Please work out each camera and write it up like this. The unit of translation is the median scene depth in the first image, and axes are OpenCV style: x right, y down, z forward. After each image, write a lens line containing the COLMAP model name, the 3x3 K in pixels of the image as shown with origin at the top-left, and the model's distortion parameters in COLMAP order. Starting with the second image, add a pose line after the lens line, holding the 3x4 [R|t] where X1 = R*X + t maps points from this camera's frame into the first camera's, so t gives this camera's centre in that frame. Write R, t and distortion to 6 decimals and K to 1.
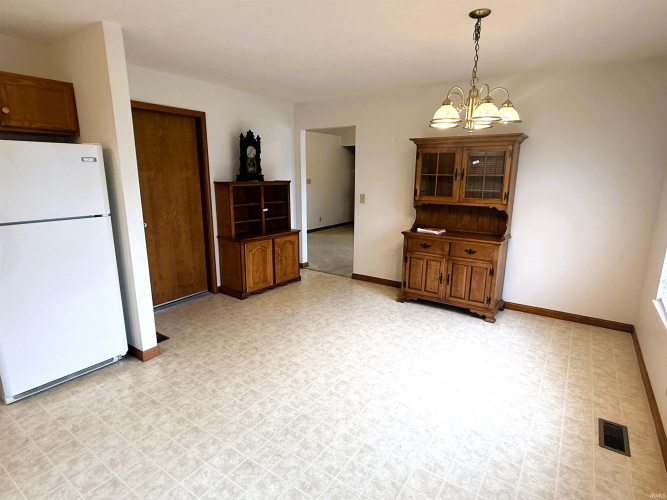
lens RADIAL K [[363.7, 0, 333.5], [0, 363.7, 250.0], [0, 0, 1]] dist [0.002912, -0.000257]
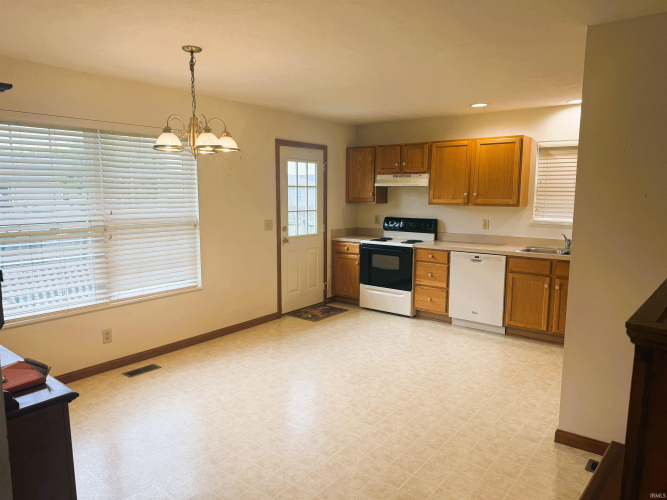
lens RADIAL K [[462.5, 0, 333.5], [0, 462.5, 250.0], [0, 0, 1]] dist [0.060080, -0.000486]
pose [[-0.998246, -0.016316, 0.056912, -0.092676], [0.003580, 0.942879, 0.333115, -0.523231], [-0.059097, 0.332734, -0.941167, 2.329488]]
